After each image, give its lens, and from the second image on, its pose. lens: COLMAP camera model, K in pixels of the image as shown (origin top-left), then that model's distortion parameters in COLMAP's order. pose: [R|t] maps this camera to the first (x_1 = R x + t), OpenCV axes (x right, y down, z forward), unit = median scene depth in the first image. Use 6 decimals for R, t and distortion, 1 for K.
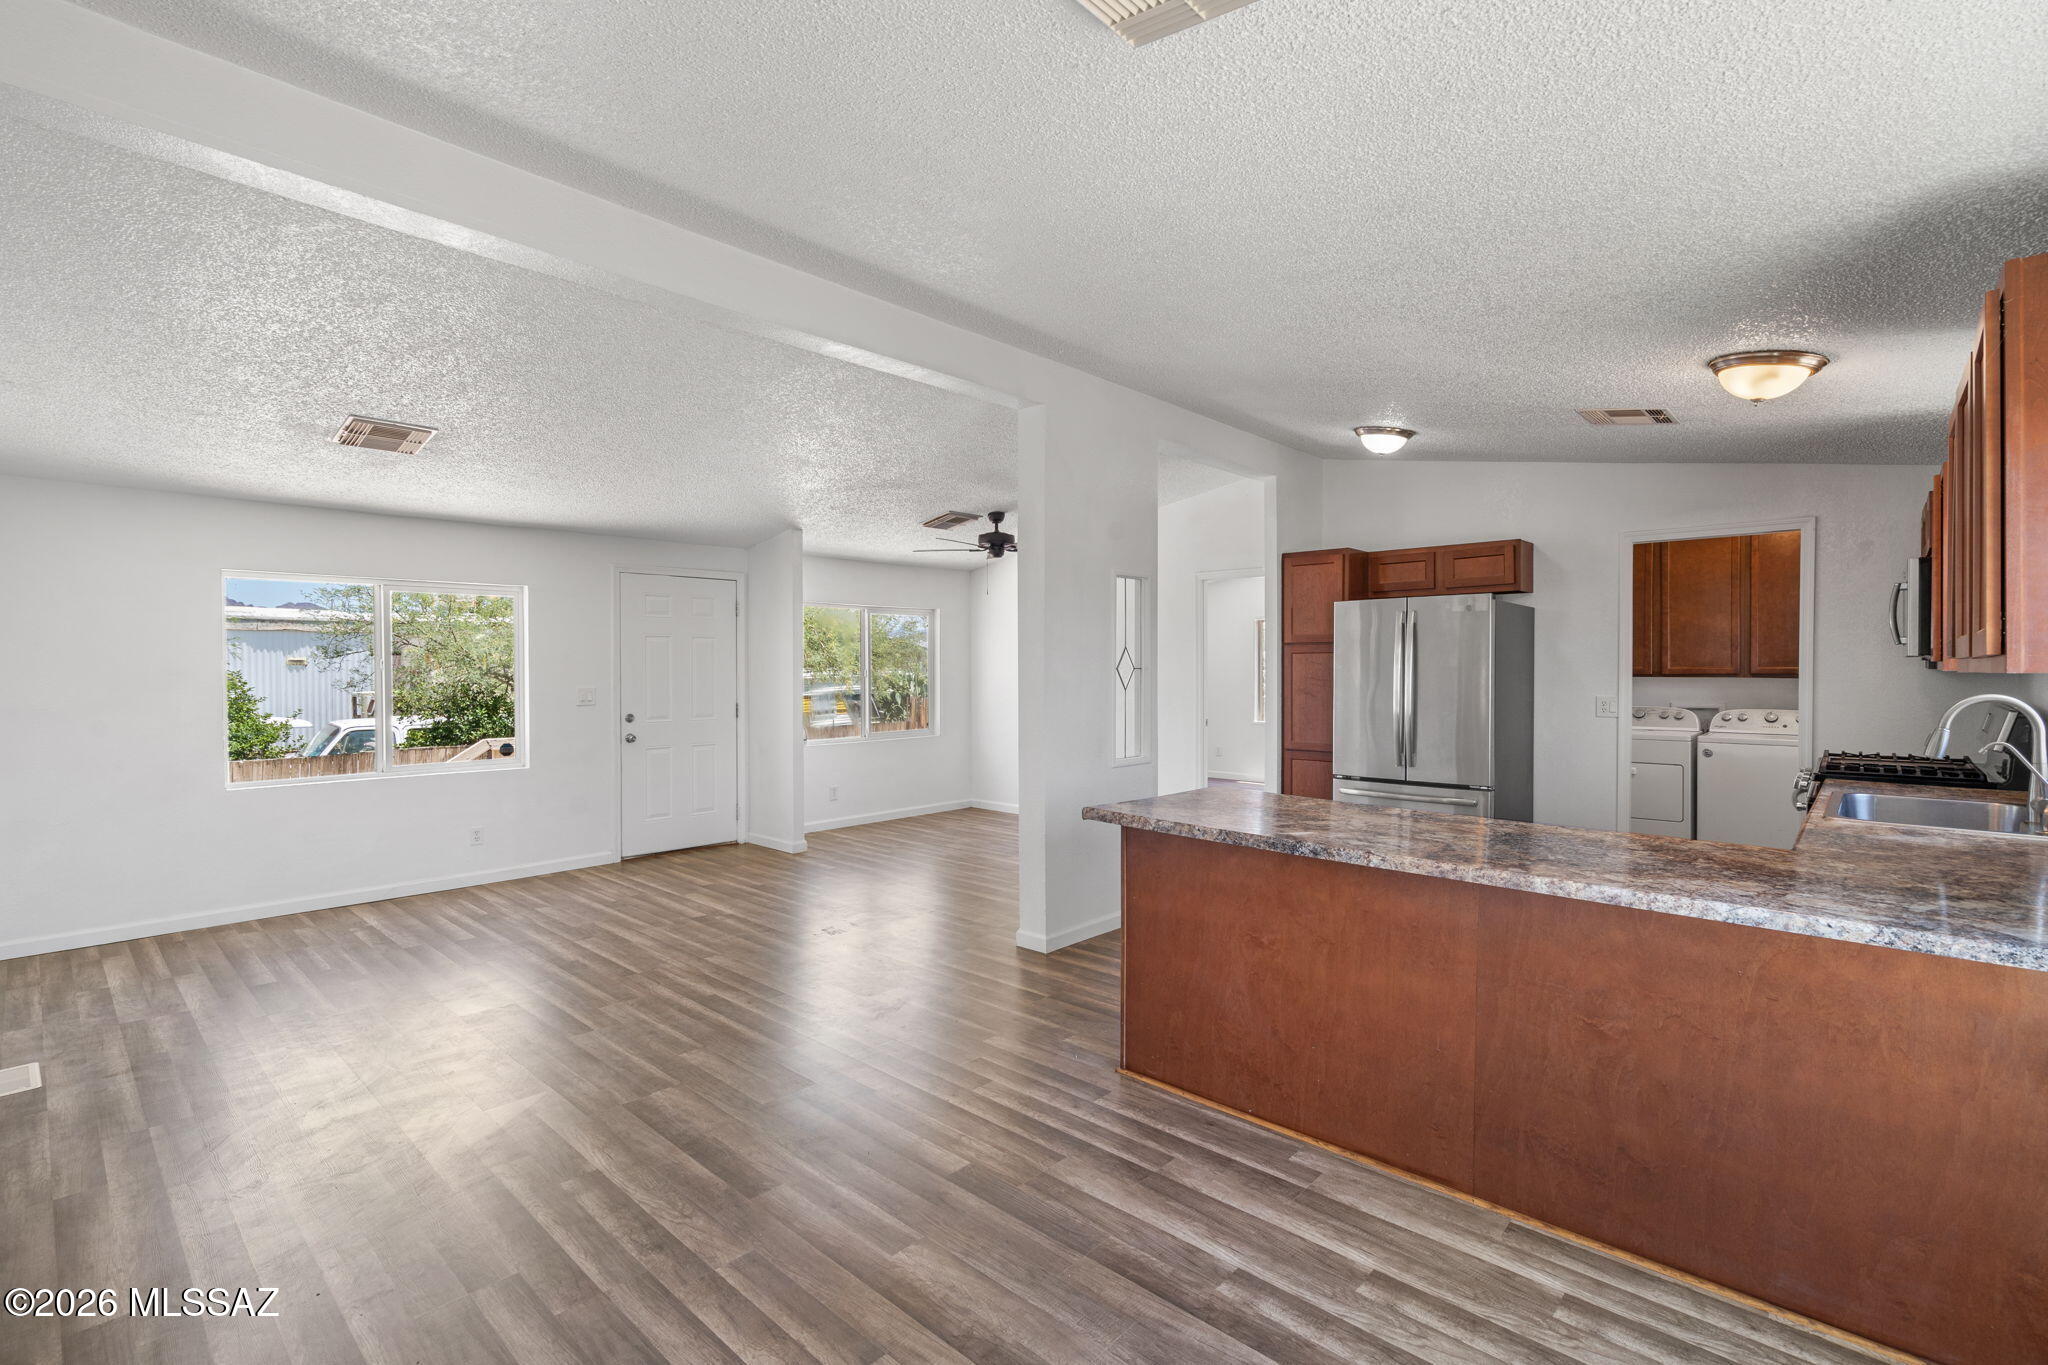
lens RADIAL K [[928.2, 0, 1020.9], [0, 928.2, 673.1], [0, 0, 1]] dist [-0.003963, 0.000910]
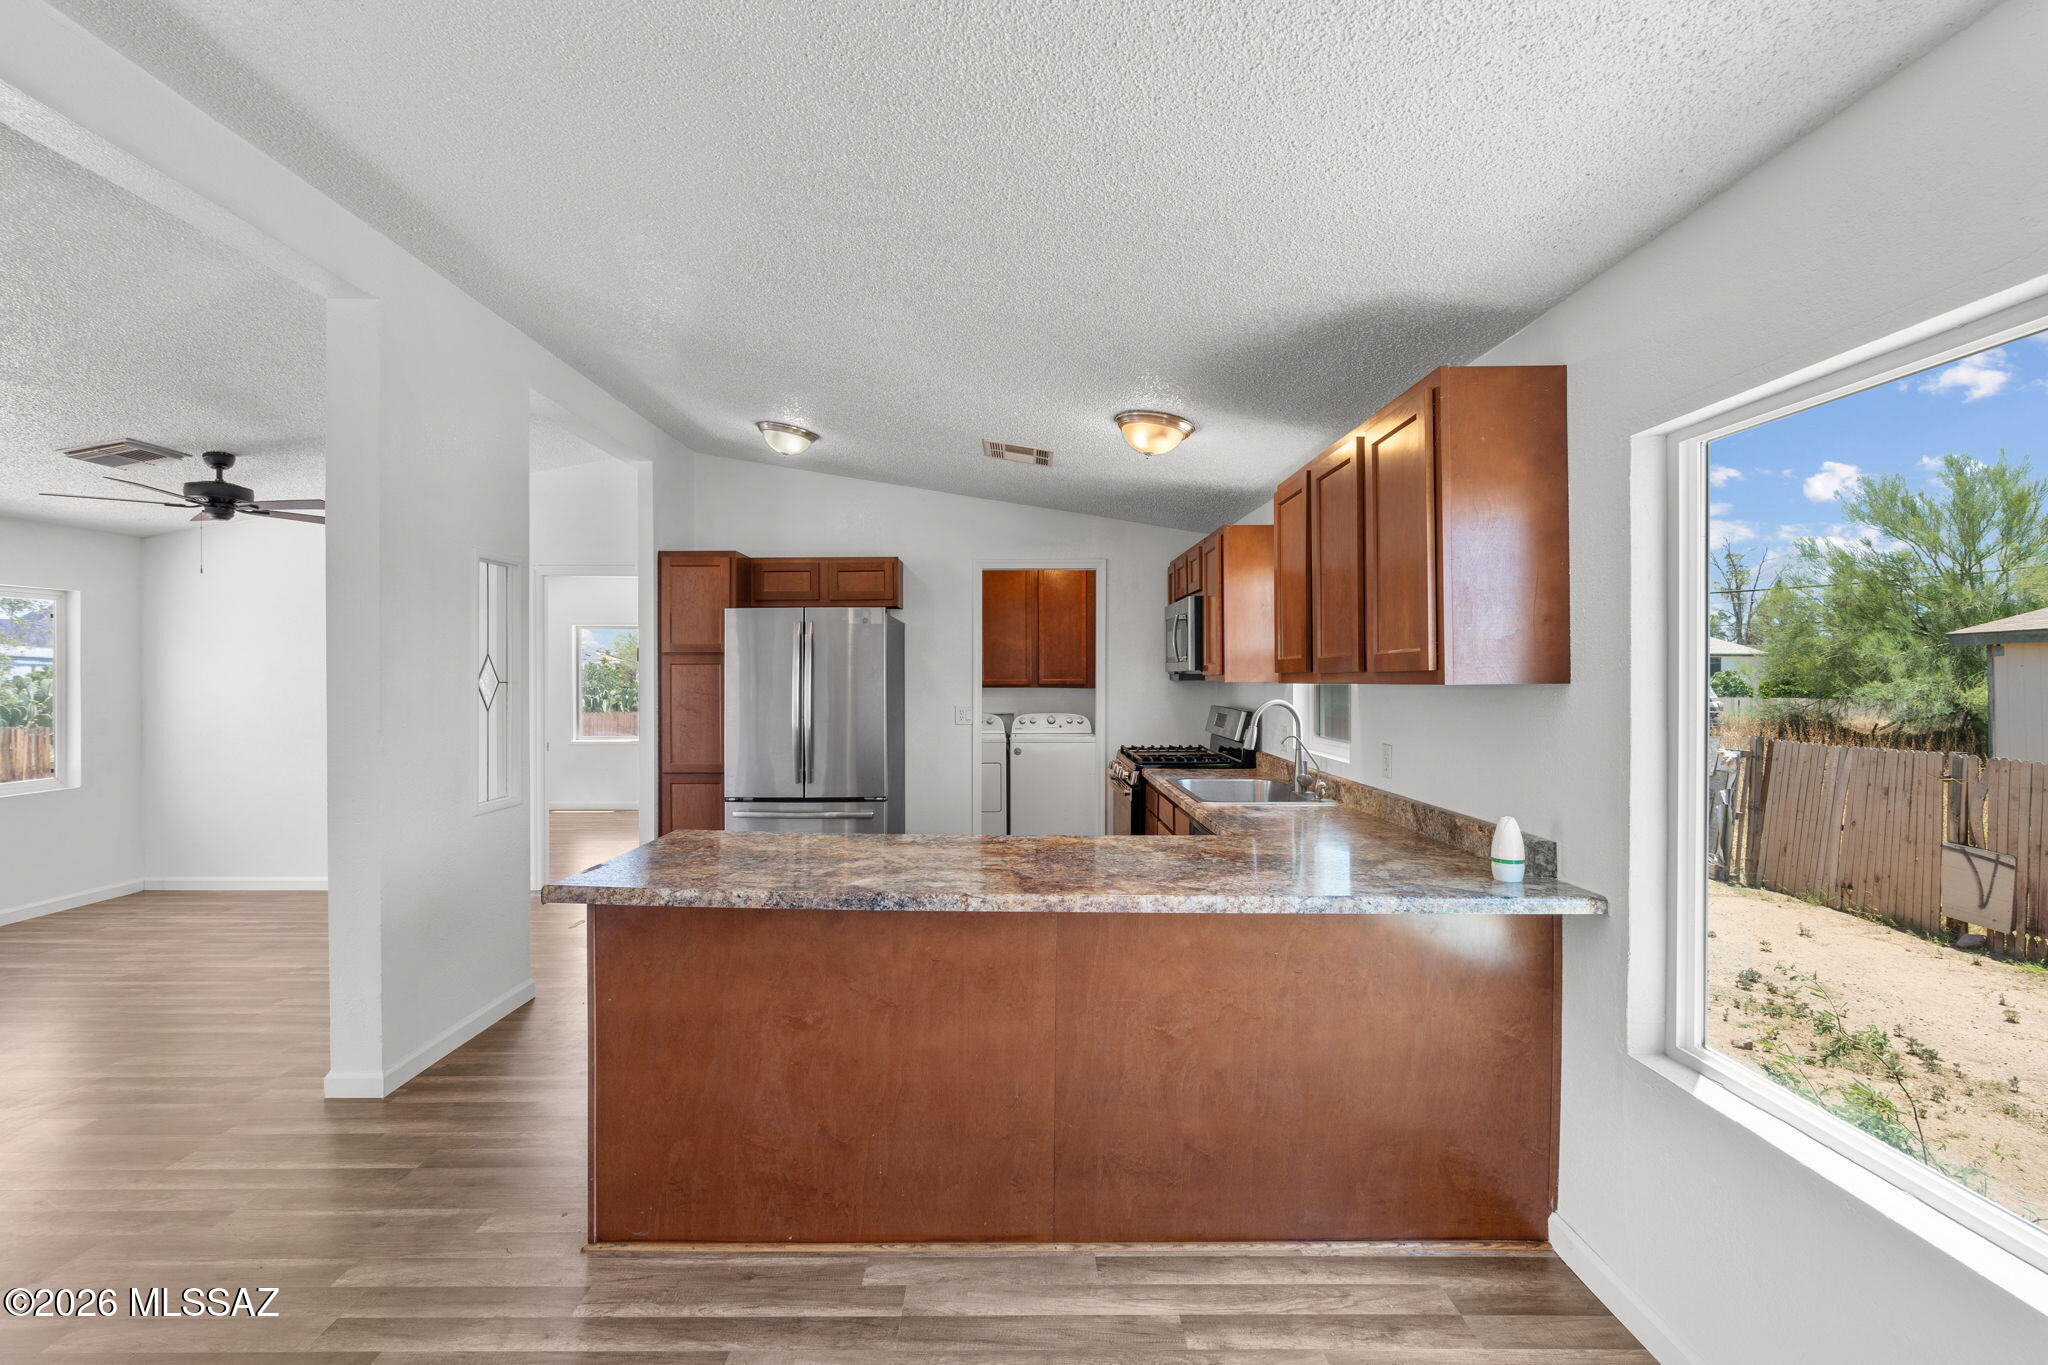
lens RADIAL K [[928.2, 0, 1024.7], [0, 928.2, 679.2], [0, 0, 1]] dist [-0.003963, 0.000910]
pose [[0.732541, -0.002144, 0.680720, -0.115704], [0.006499, 0.999971, -0.003845, -0.002835], [-0.680692, 0.007241, 0.732534, 0.218386]]
